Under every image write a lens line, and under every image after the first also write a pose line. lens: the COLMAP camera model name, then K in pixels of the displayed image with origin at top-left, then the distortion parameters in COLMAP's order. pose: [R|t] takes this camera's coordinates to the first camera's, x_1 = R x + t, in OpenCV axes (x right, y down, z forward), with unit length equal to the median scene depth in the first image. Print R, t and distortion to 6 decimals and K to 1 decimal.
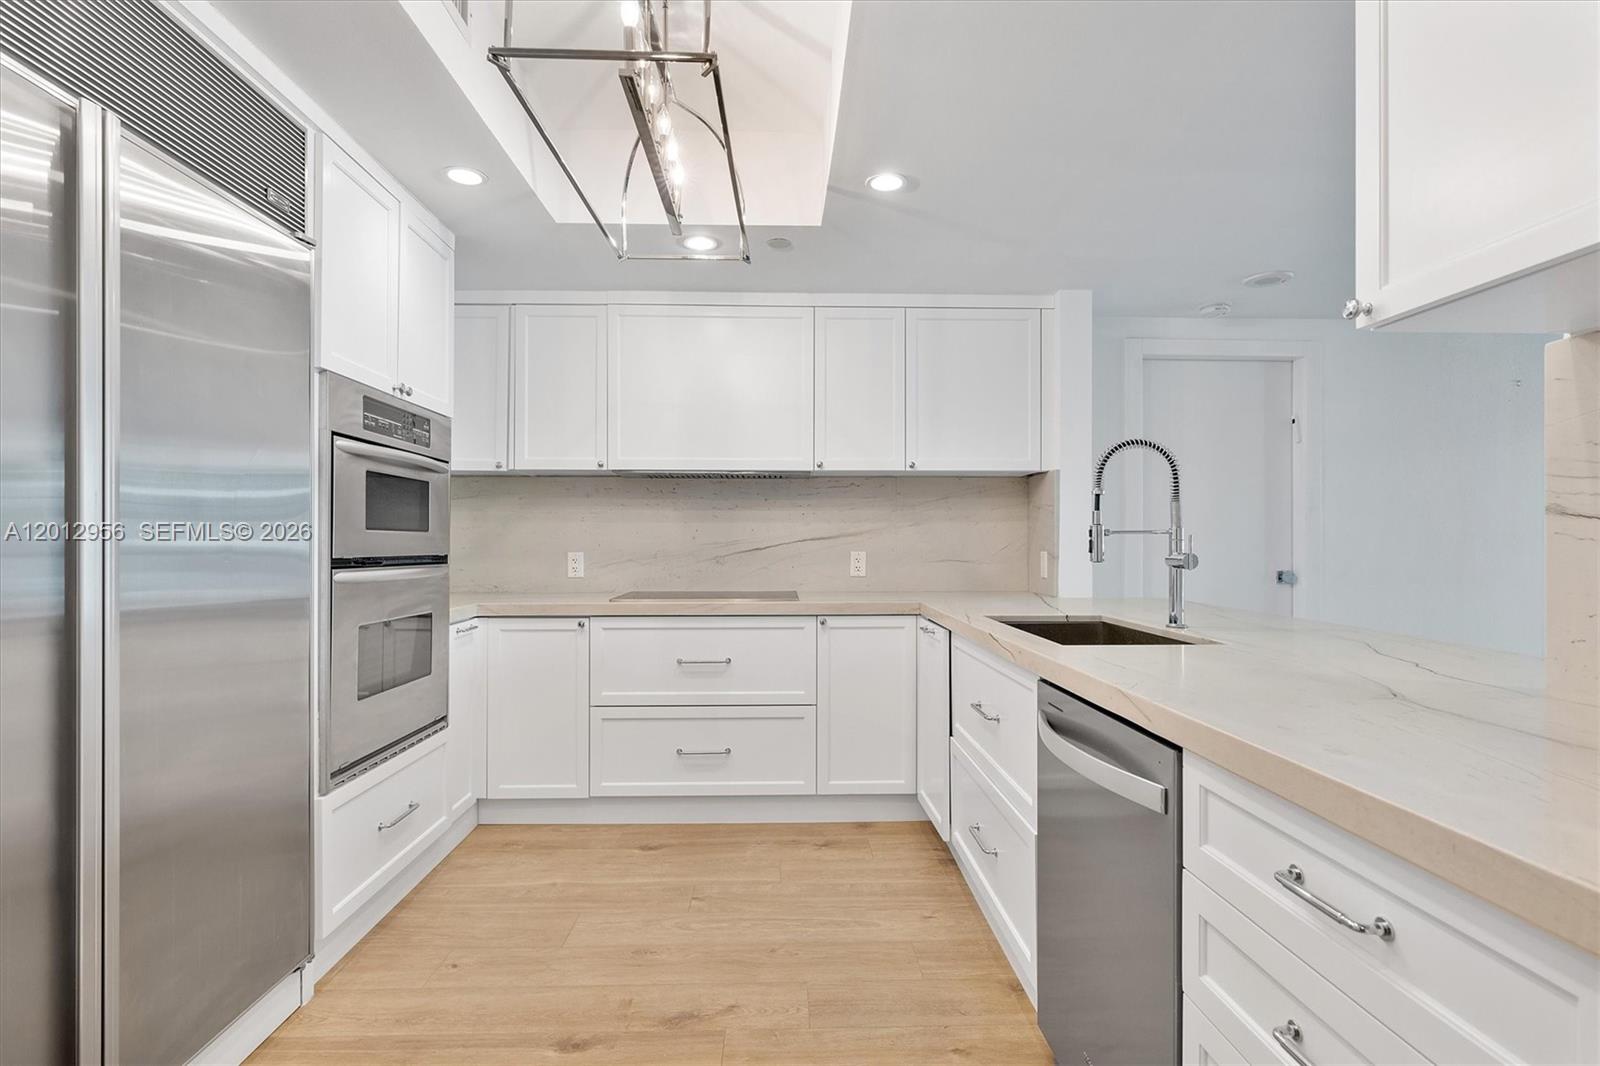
lens RADIAL K [[761.0, 0, 806.3], [0, 761.0, 538.6], [0, 0, 1]] dist [-0.012877, 0.002714]
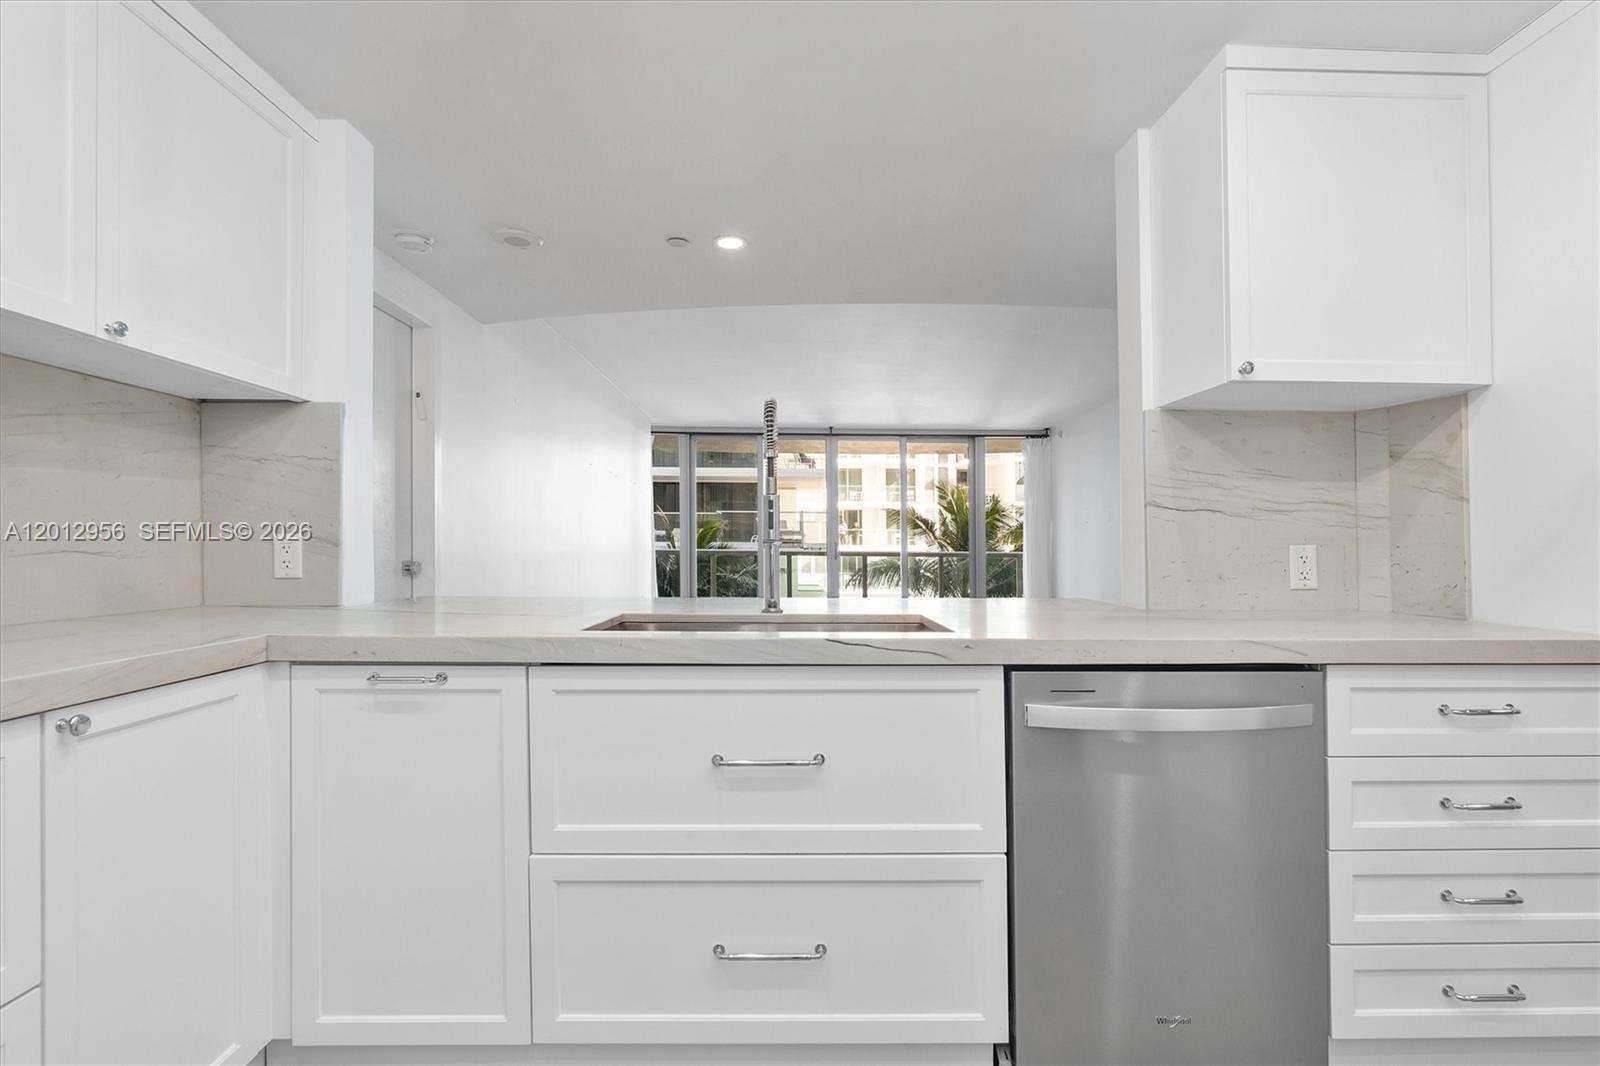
lens RADIAL K [[756.1, 0, 797.1], [0, 756.1, 531.9], [0, 0, 1]] dist [-0.000937, 0.000108]
pose [[0.025905, 0.022827, 0.999404, -0.311429], [-0.010329, 0.999692, -0.022566, 0.029313], [-0.999611, -0.009738, 0.026133, 0.685905]]
